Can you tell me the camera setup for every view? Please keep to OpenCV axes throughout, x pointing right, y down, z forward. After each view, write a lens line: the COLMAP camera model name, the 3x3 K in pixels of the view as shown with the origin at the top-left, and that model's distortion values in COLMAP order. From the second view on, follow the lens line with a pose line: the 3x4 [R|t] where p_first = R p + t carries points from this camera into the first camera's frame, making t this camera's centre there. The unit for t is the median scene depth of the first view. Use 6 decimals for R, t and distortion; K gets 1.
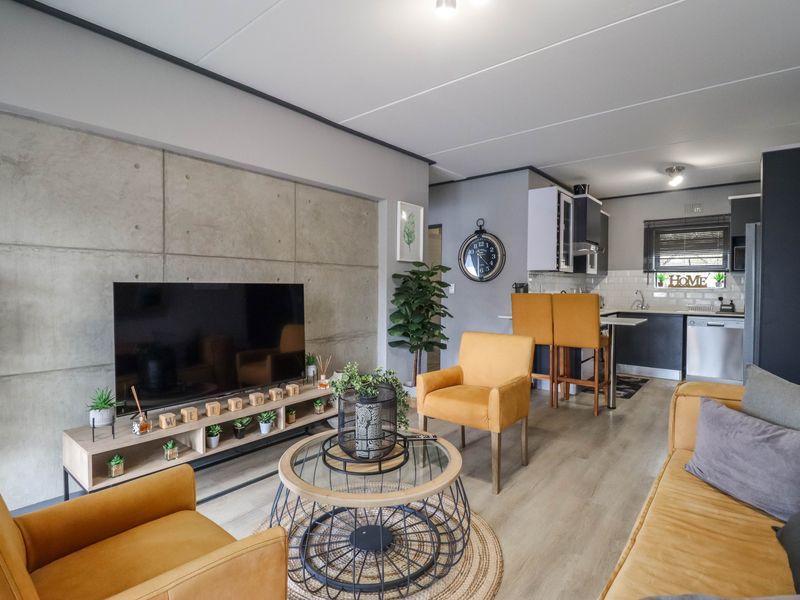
lens RADIAL K [[421.9, 0, 402.6], [0, 421.9, 293.6], [0, 0, 1]] dist [-0.002350, -0.011163]
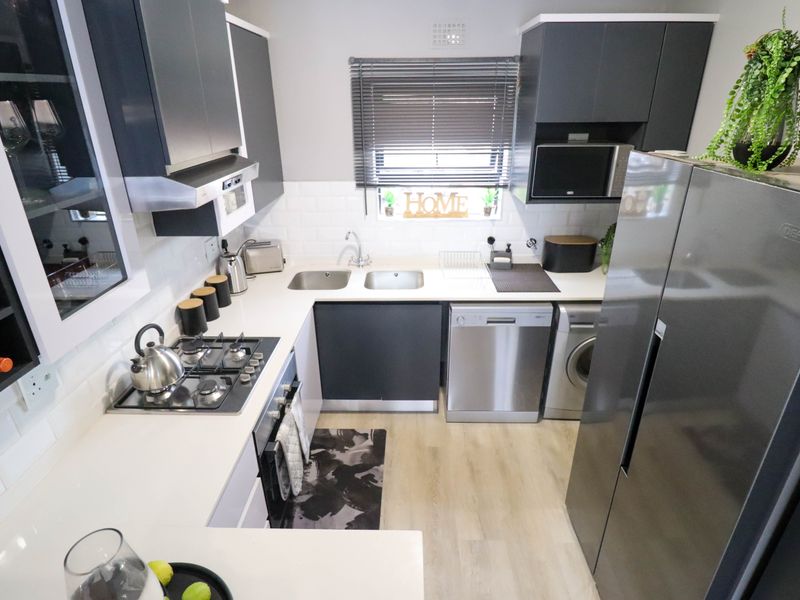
lens RADIAL K [[456.5, 0, 403.2], [0, 456.5, 297.7], [0, 0, 1]] dist [0.004762, 0.000314]
pose [[0.780293, -0.251823, 0.572476, 0.326727], [0.018718, 0.924347, 0.381092, -0.136807], [-0.625135, -0.286648, 0.725975, 0.627494]]
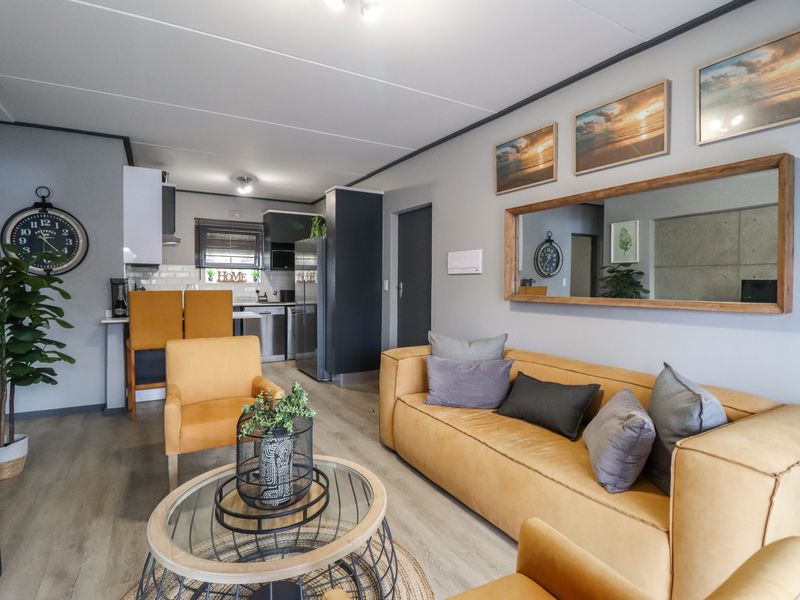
lens RADIAL K [[421.9, 0, 402.4], [0, 421.9, 297.3], [0, 0, 1]] dist [-0.002350, -0.011163]
pose [[0.344543, -0.036387, 0.938065, -0.250794], [0.011834, 0.999338, 0.034417, -0.007813], [-0.938696, -0.000757, 0.344745, 0.173566]]
